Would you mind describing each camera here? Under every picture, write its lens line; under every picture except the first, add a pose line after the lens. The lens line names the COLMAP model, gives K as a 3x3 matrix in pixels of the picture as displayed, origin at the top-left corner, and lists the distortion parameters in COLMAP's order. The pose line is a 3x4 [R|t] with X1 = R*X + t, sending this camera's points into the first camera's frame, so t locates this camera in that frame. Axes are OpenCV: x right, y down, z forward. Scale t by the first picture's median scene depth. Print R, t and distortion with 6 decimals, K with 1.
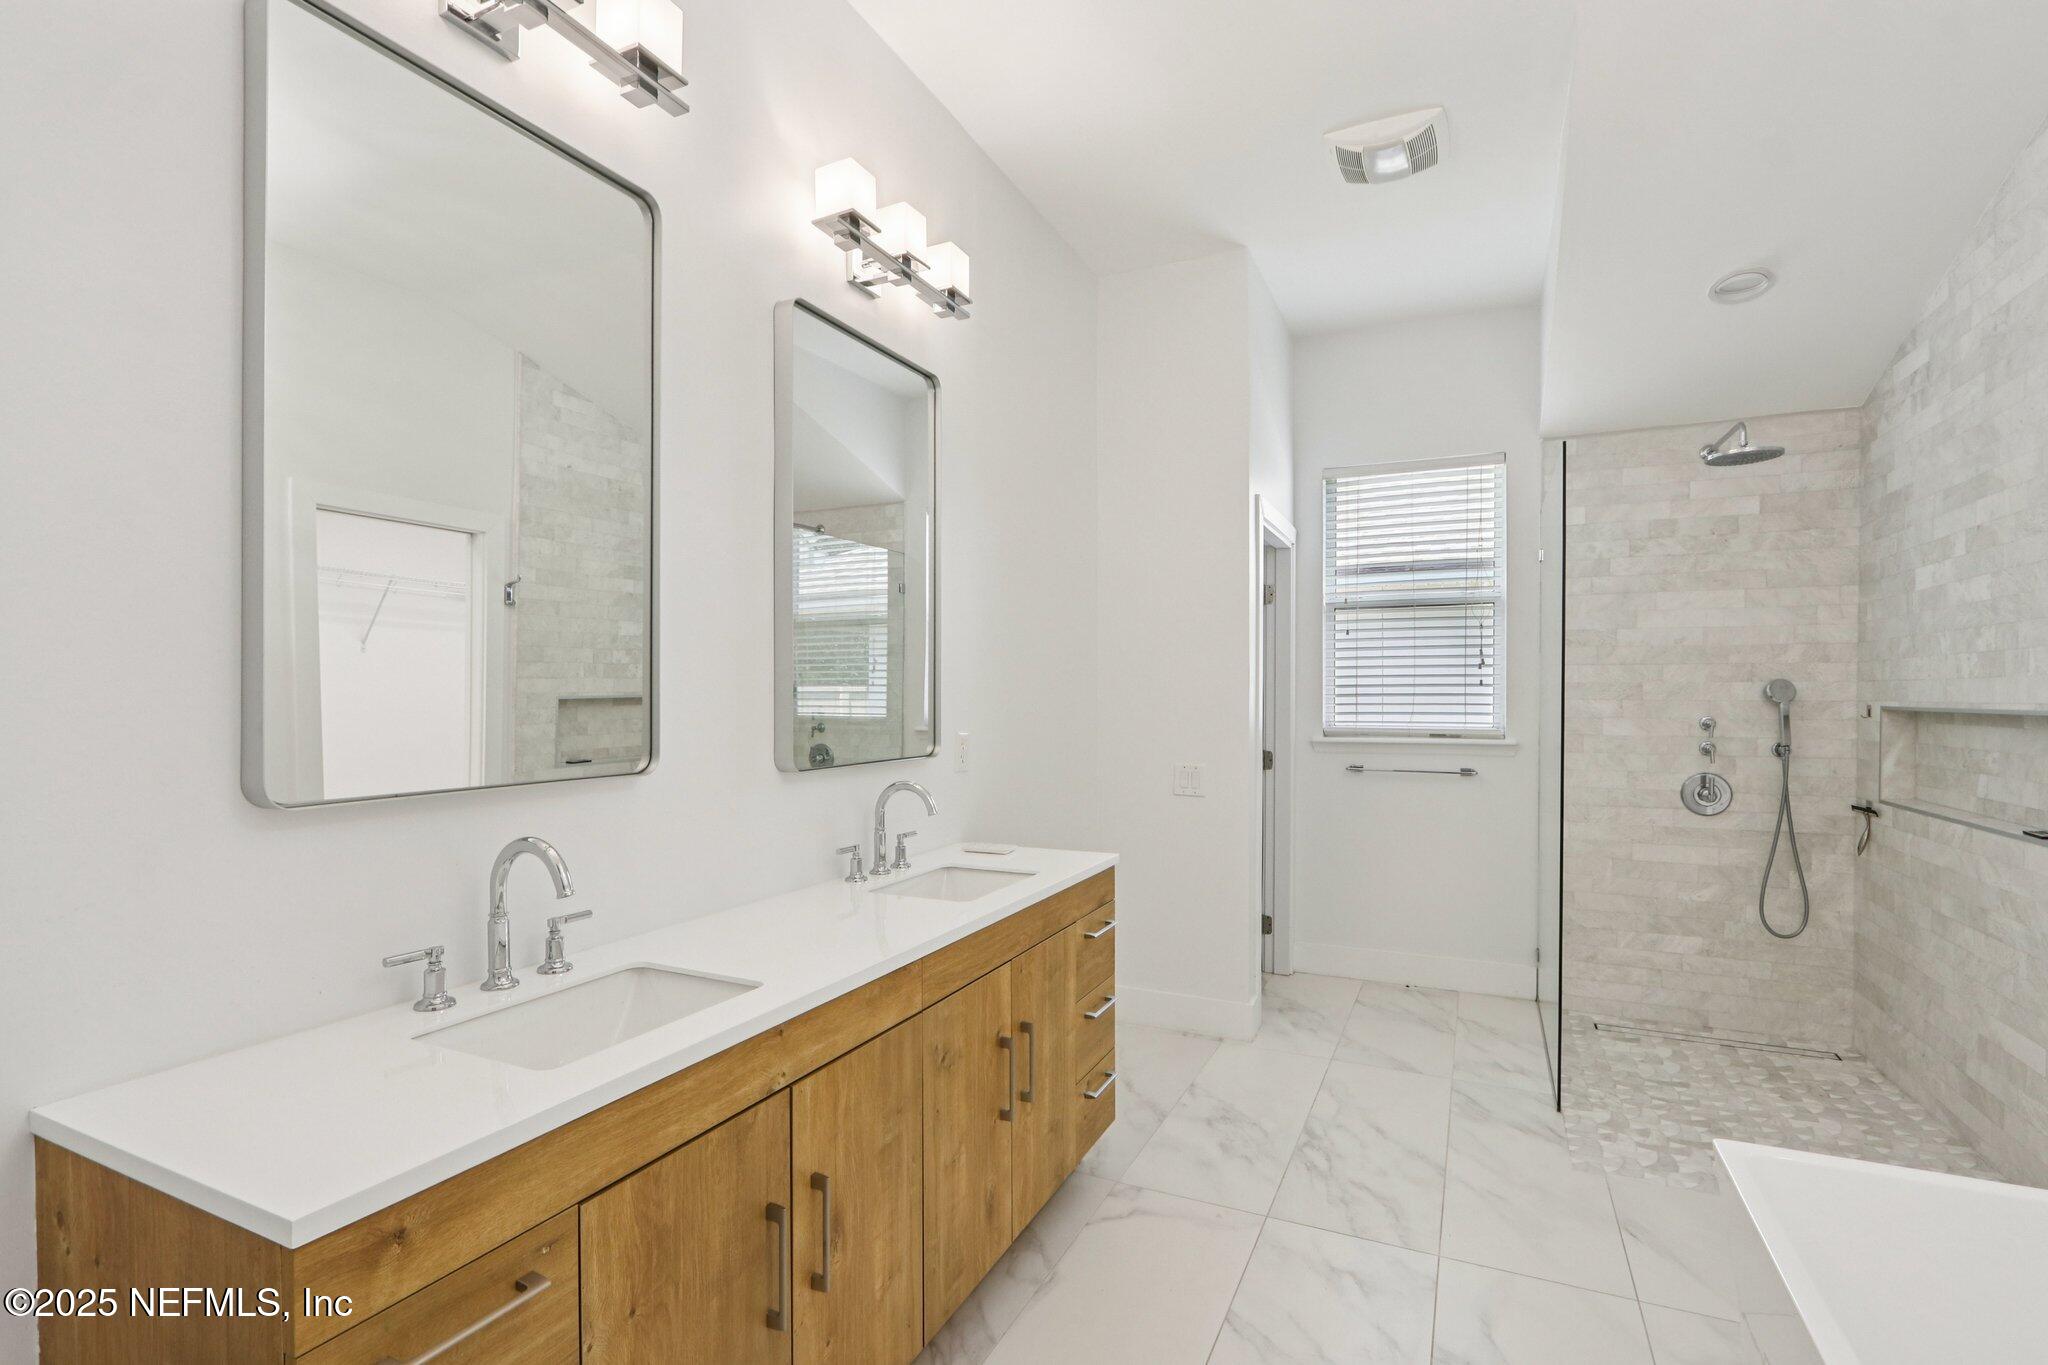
lens RADIAL K [[977.8, 0, 1011.0], [0, 977.8, 719.5], [0, 0, 1]] dist [-0.001447, 0.000736]
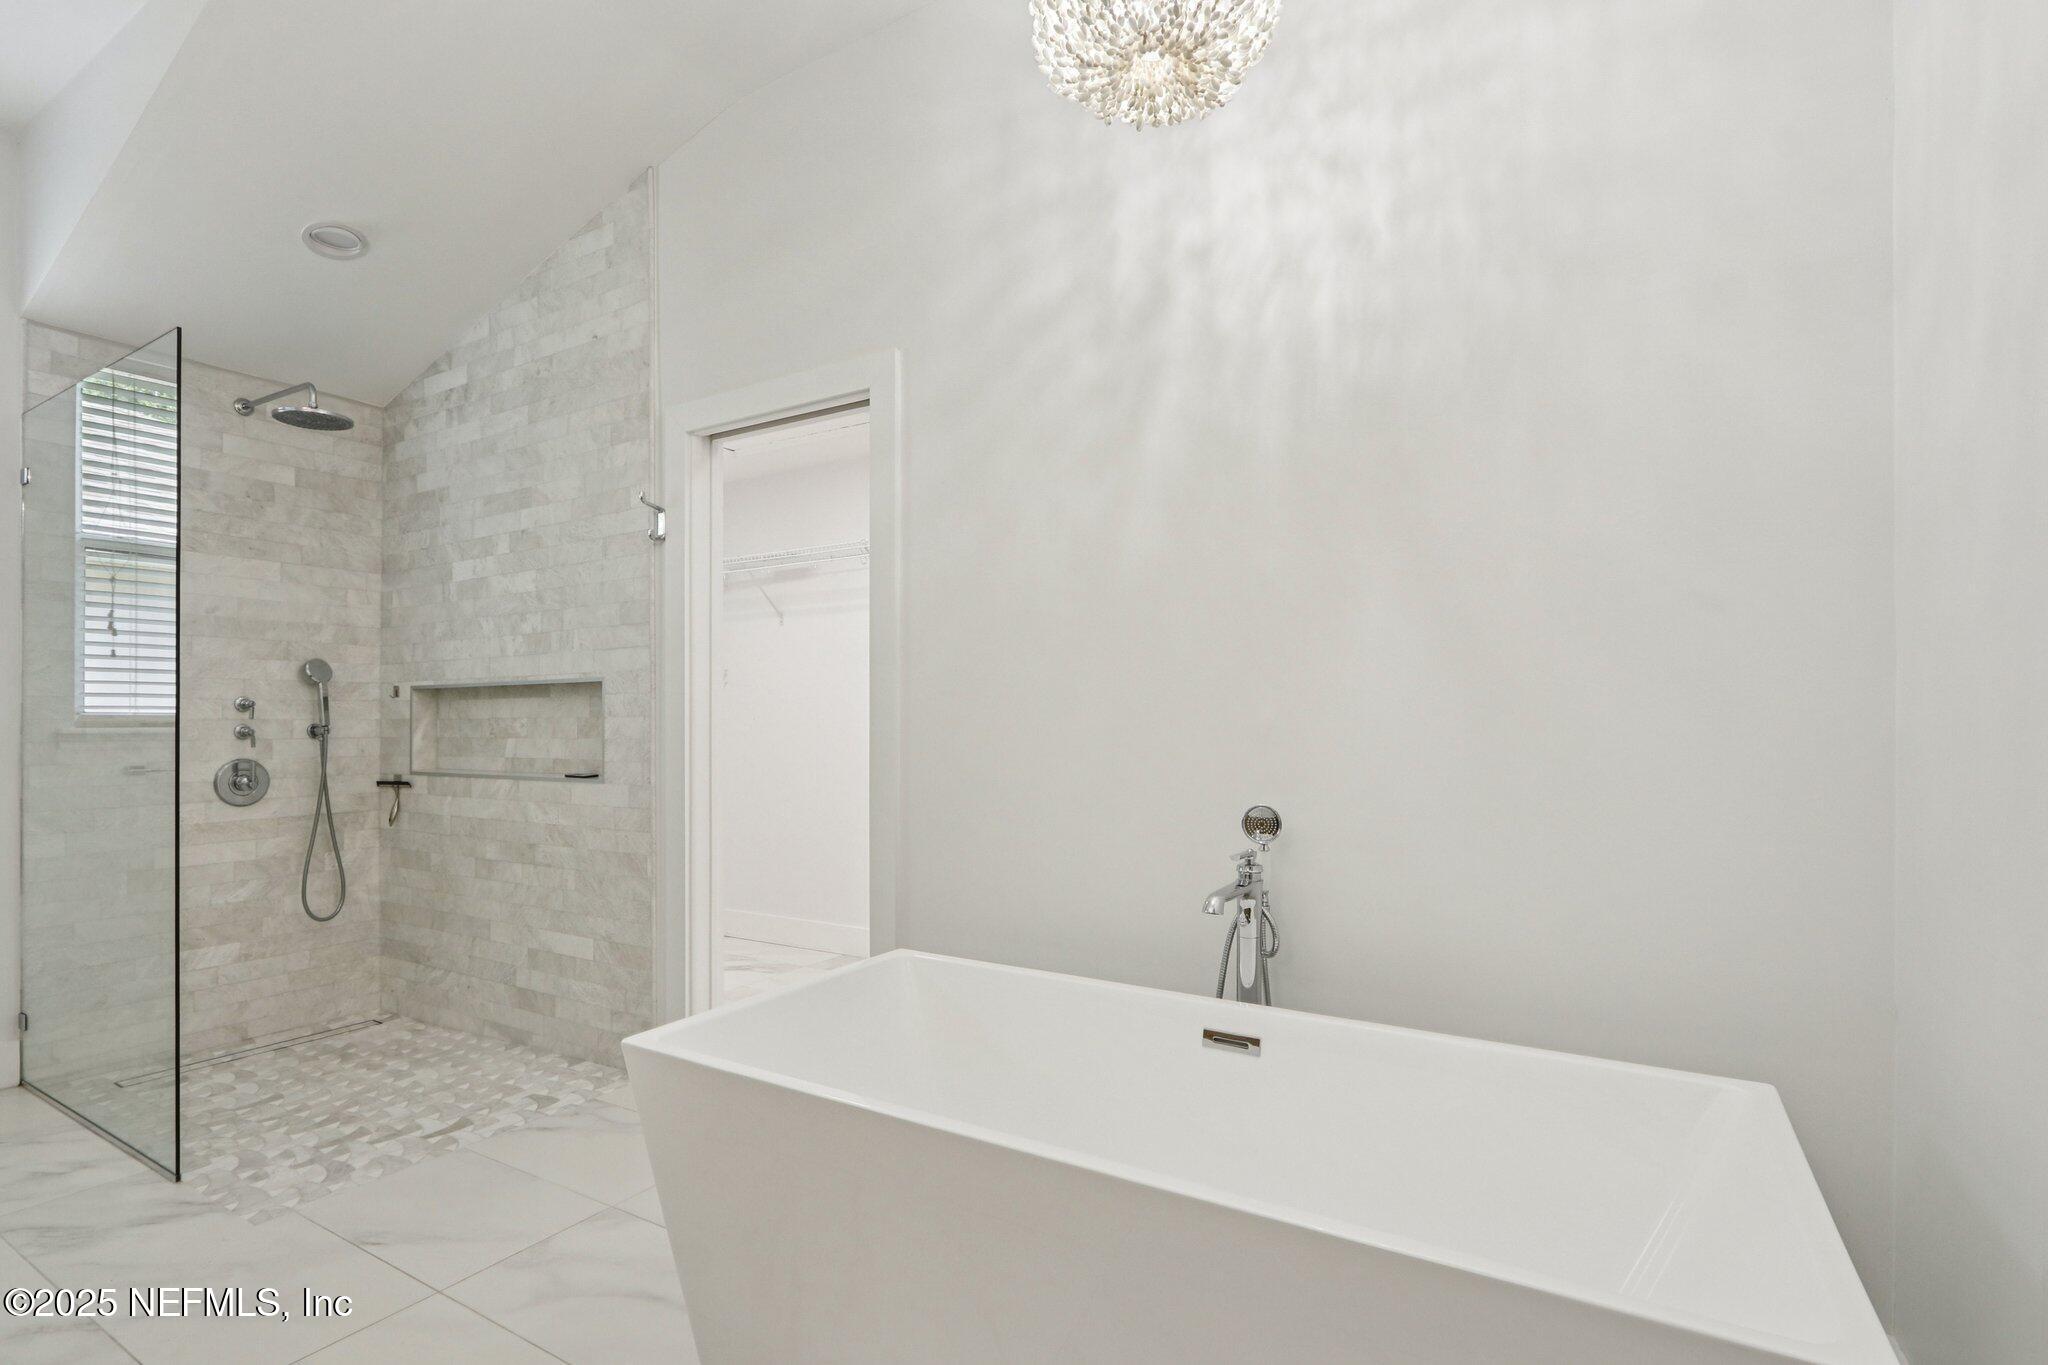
lens RADIAL K [[977.8, 0, 1011.0], [0, 977.8, 719.5], [0, 0, 1]] dist [-0.001447, 0.000736]
pose [[0.118288, -0.002896, 0.992975, -0.120353], [0.030362, 0.999539, -0.000702, 0.045659], [-0.992515, 0.030232, 0.118321, 0.204749]]
